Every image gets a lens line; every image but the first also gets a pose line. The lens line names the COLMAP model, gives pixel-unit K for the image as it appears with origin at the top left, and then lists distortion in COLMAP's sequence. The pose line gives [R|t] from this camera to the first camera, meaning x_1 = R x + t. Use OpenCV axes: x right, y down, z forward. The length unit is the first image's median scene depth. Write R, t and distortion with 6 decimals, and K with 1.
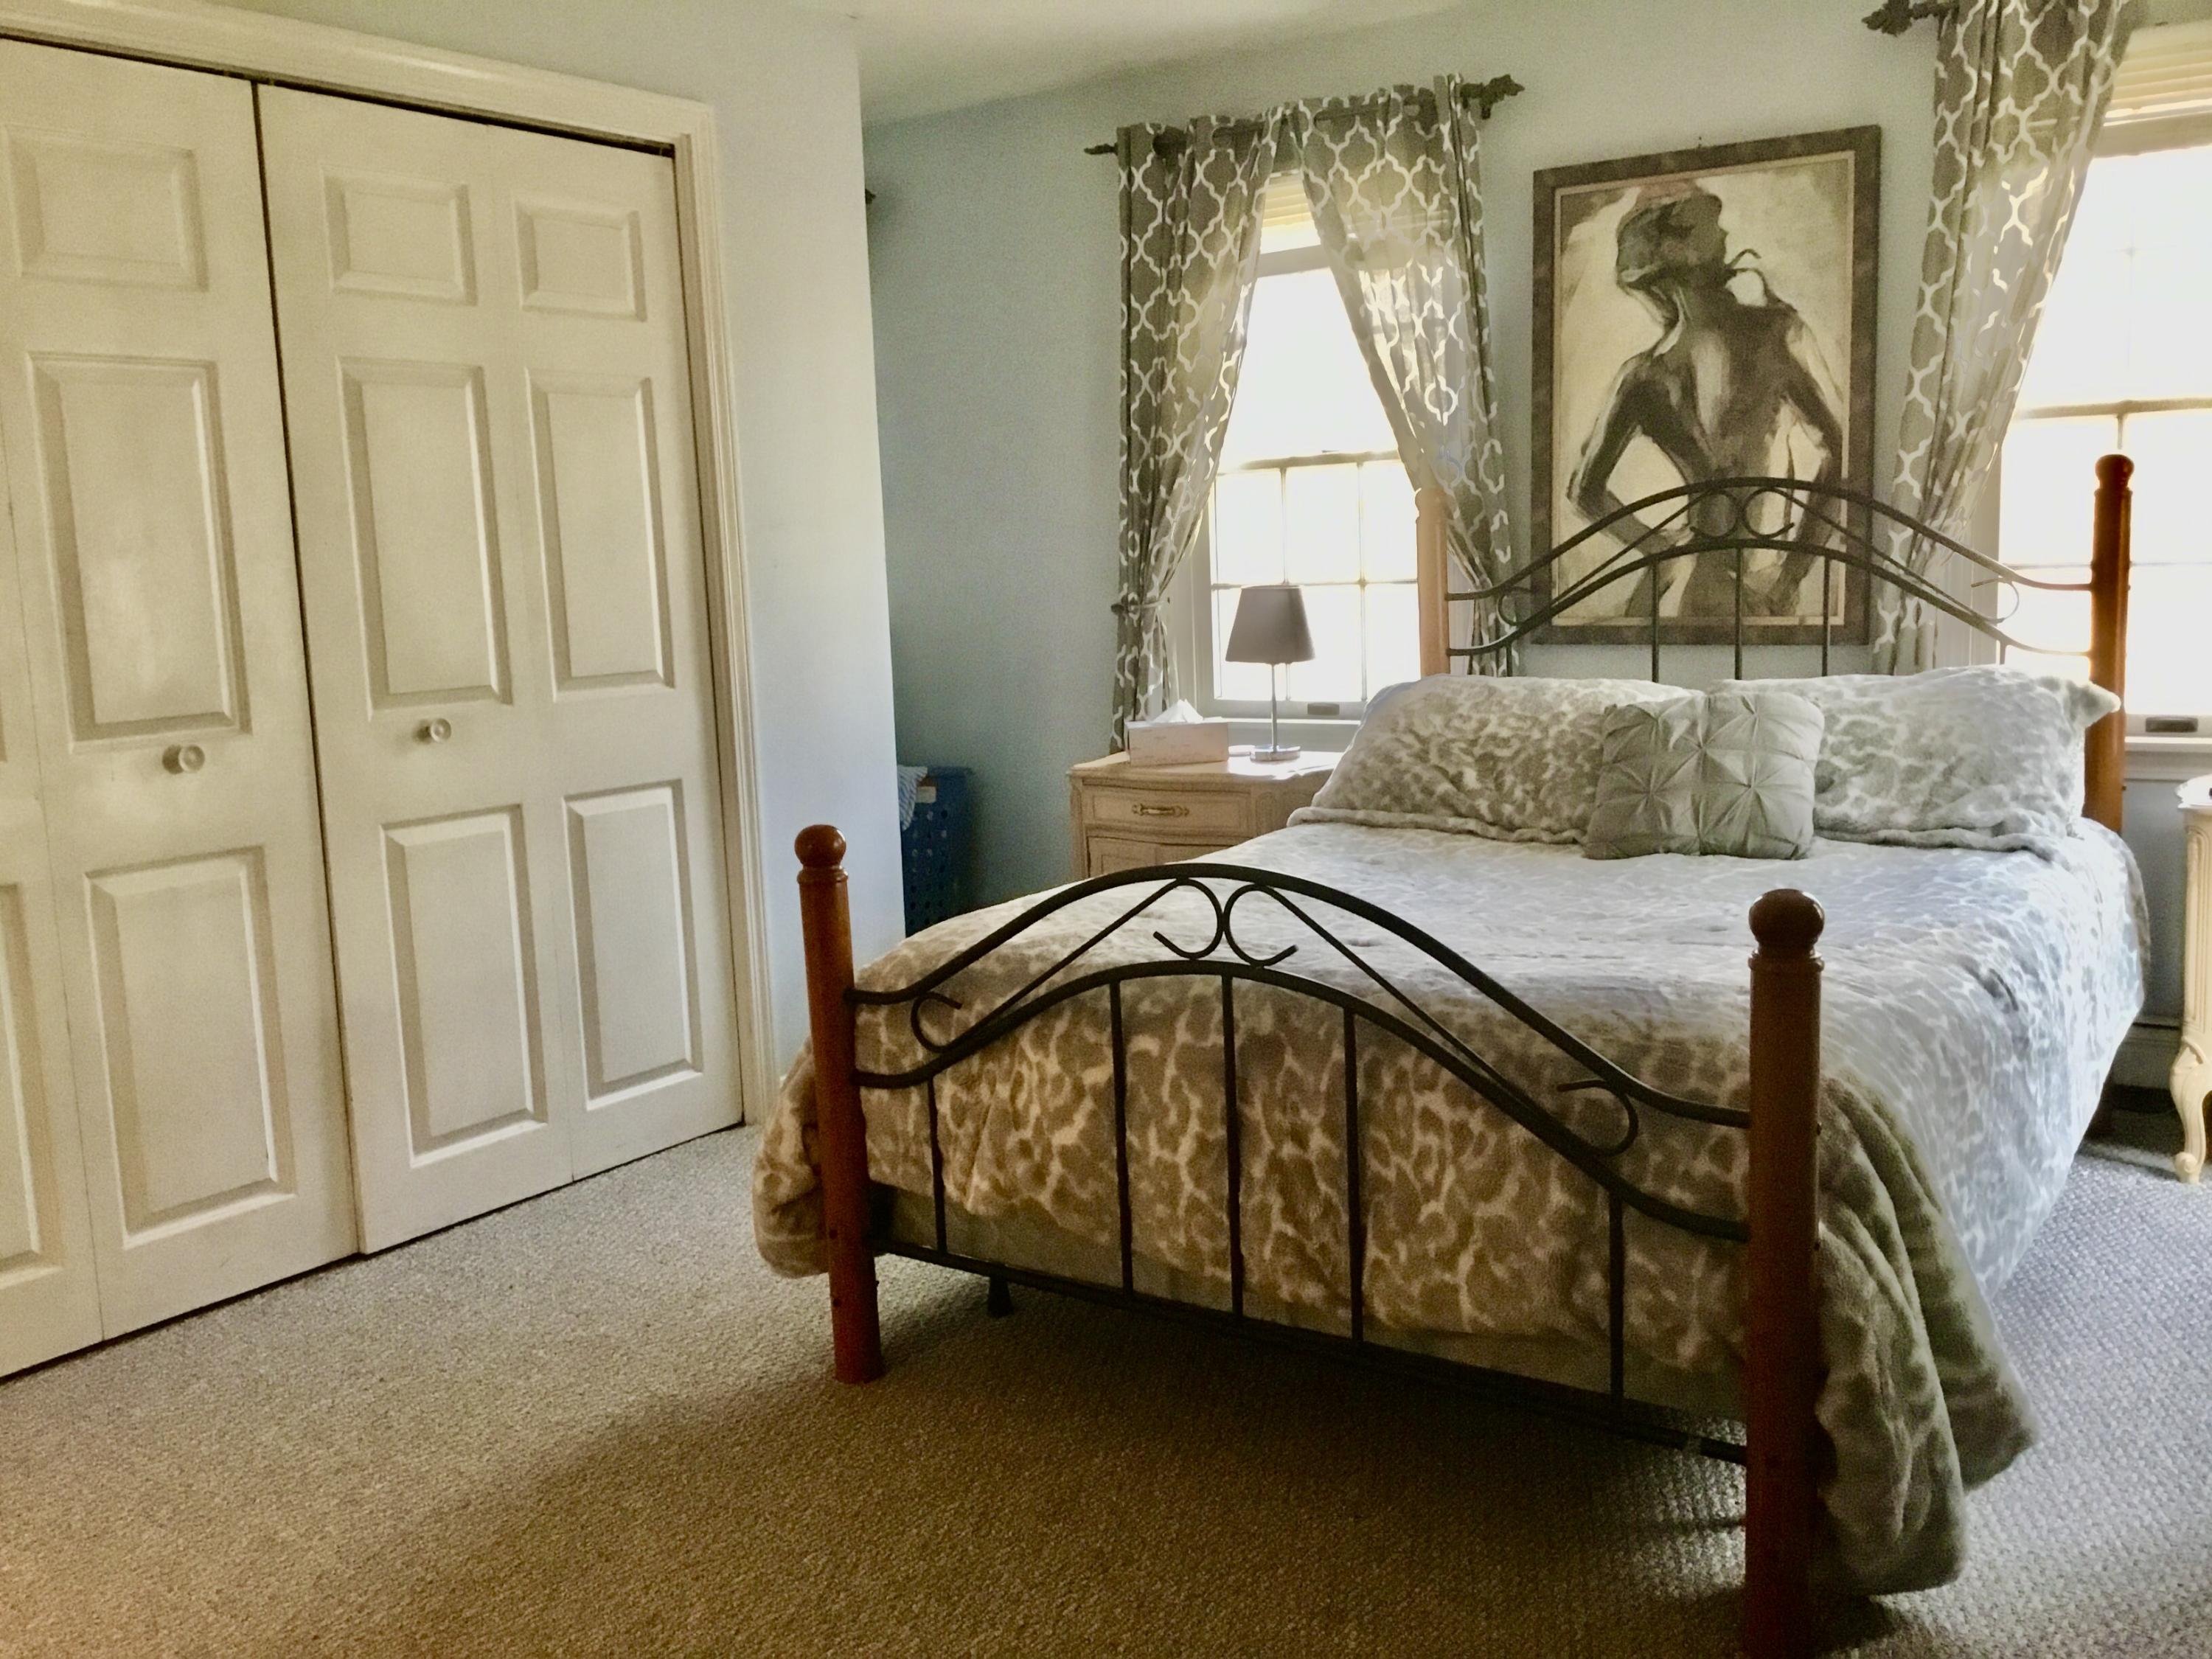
lens RADIAL K [[2014.3, 0, 1102.7], [0, 2014.3, 837.3], [0, 0, 1]] dist [0.088184, -0.166017]
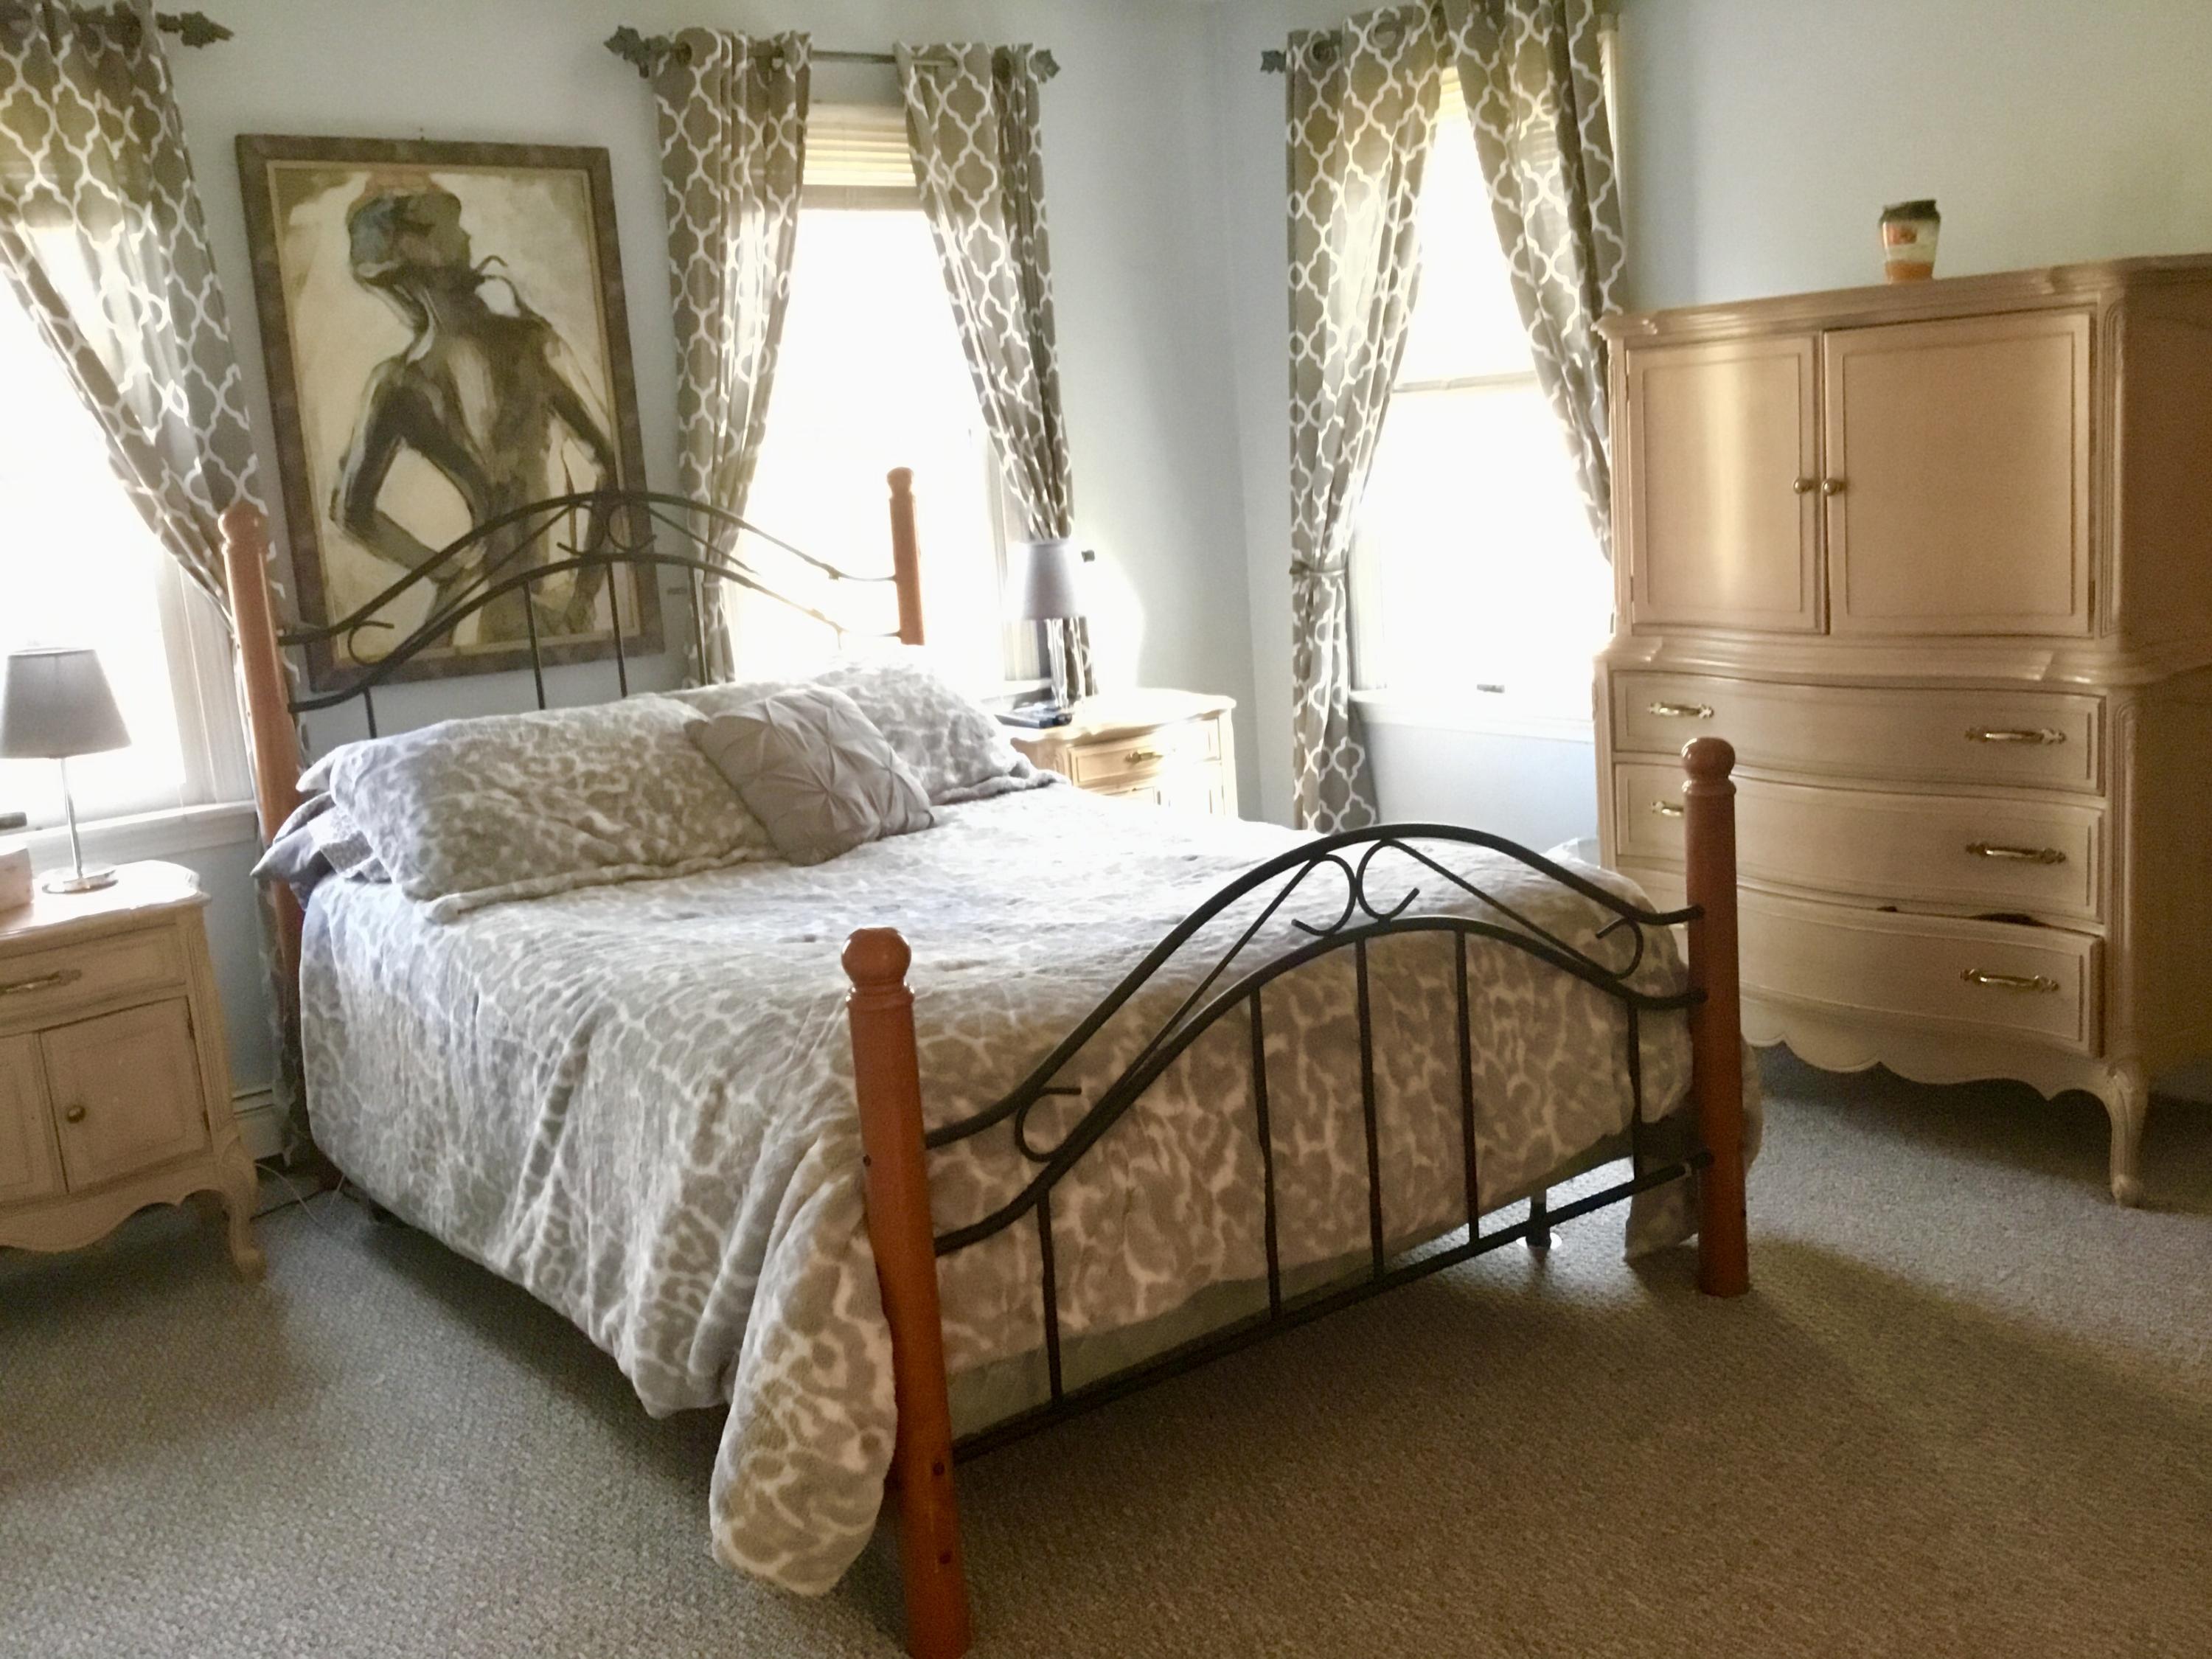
lens RADIAL K [[2014.3, 0, 1110.4], [0, 2014.3, 833.6], [0, 0, 1]] dist [0.088184, -0.166017]
pose [[0.305878, -0.163712, 0.937890, -0.534765], [0.200456, 0.974097, 0.104656, -0.066268], [-0.930729, 0.155994, 0.330772, 0.454998]]
